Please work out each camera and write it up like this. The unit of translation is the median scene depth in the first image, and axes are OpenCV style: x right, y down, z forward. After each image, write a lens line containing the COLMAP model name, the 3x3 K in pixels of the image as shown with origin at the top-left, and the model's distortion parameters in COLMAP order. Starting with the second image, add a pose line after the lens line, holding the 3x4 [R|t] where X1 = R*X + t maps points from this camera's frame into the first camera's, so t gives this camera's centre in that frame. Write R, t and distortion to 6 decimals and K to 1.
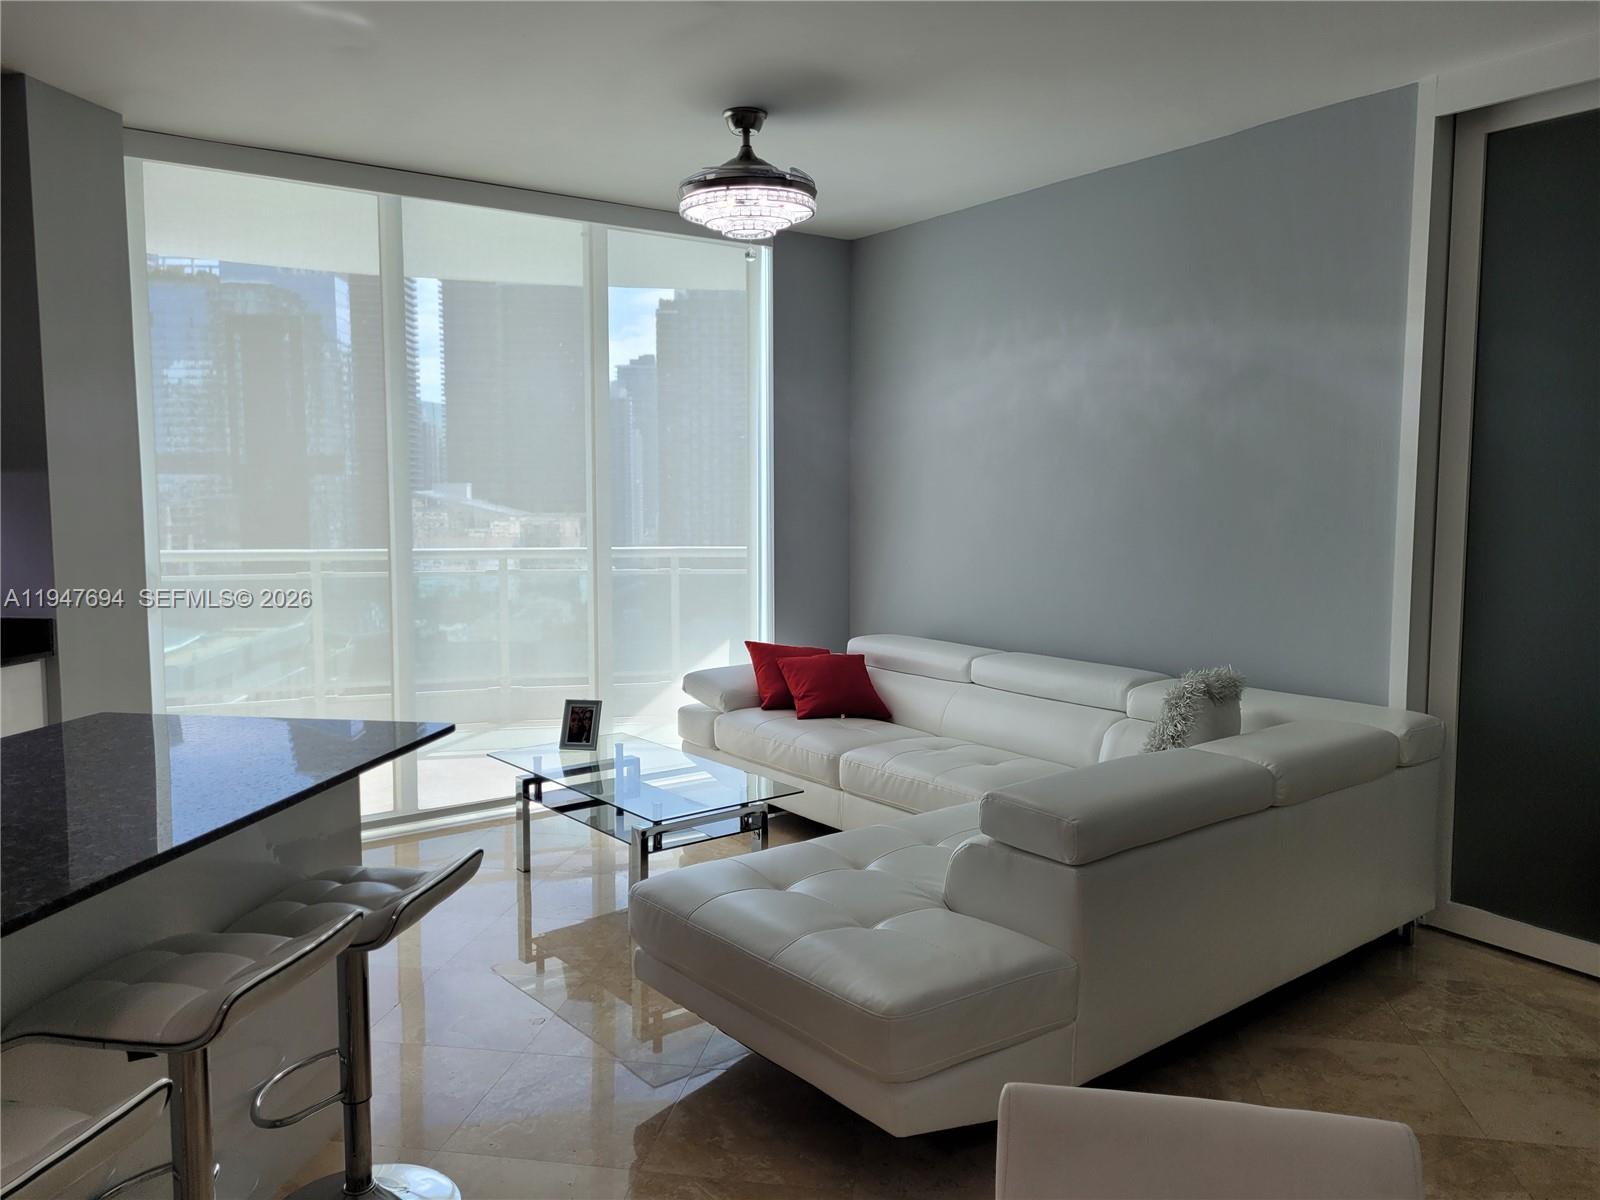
lens RADIAL K [[1208.2, 0, 803.3], [0, 1208.2, 588.4], [0, 0, 1]] dist [0.062827, -0.060508]
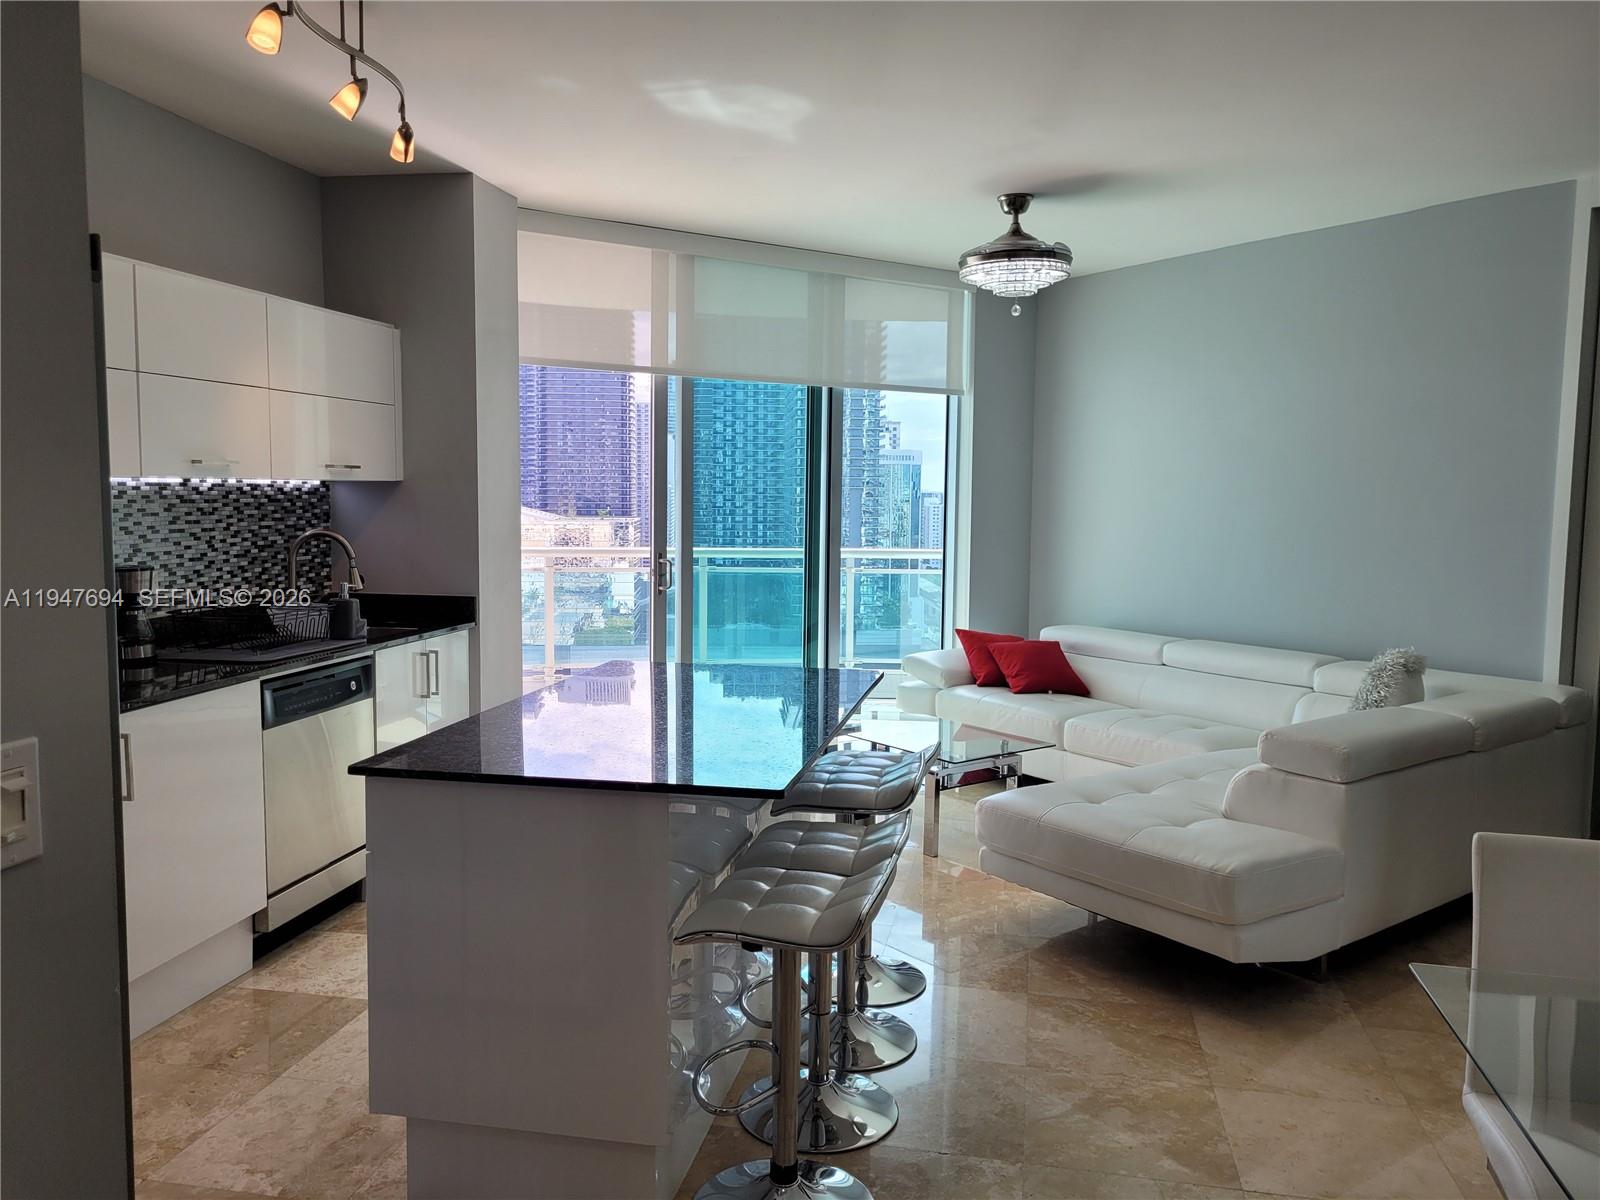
lens RADIAL K [[1217.6, 0, 800.0], [0, 1217.6, 600.0], [0, 0, 1]] dist [0.049438, -0.047668]
pose [[0.999637, 0.012508, -0.023862, -0.209558], [-0.012414, 0.999915, 0.004067, 0.015335], [0.023911, -0.003770, 0.999707, -0.227694]]
